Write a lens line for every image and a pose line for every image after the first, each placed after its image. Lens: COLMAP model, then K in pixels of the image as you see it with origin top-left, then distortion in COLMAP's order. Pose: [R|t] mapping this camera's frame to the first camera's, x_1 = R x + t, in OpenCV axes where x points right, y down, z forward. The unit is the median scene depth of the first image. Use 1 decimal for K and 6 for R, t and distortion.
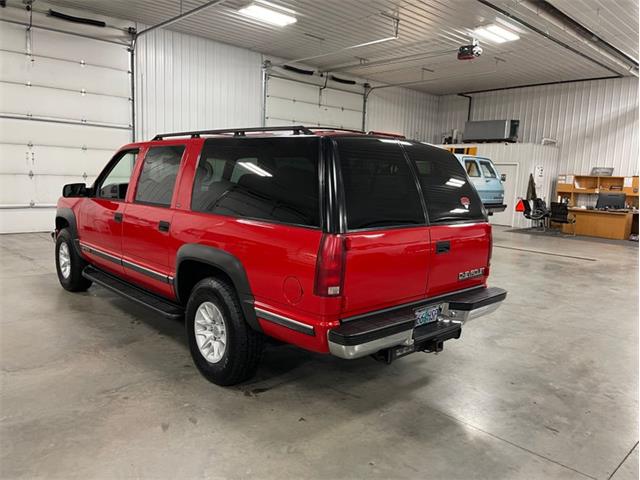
lens RADIAL K [[488.4, 0, 316.4], [0, 488.4, 238.9], [0, 0, 1]] dist [0.056312, -0.086959]
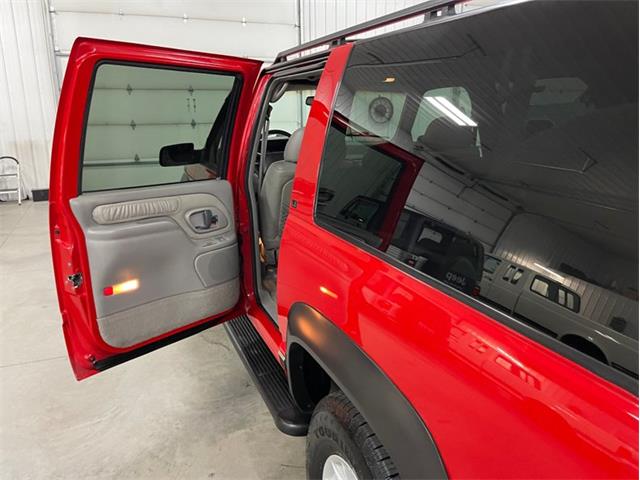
lens RADIAL K [[488.4, 0, 322.9], [0, 488.4, 236.5], [0, 0, 1]] dist [0.056312, -0.086959]
pose [[0.938138, 0.041411, -0.343776, -0.034789], [0.000706, 0.992592, 0.121492, -0.031707], [0.346260, -0.114219, 0.931159, 0.201216]]
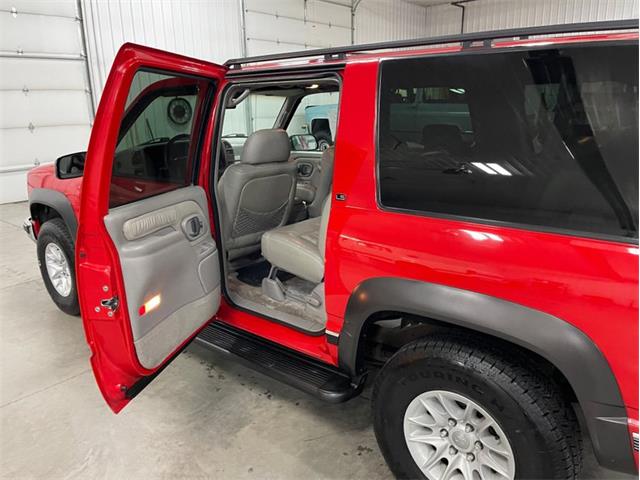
lens RADIAL K [[488.4, 0, 323.4], [0, 488.4, 237.5], [0, 0, 1]] dist [0.056312, -0.086959]
pose [[0.989191, -0.087601, 0.117586, -0.124028], [0.070657, 0.987450, 0.141246, -0.034379], [-0.128483, -0.131411, 0.982967, 0.168378]]
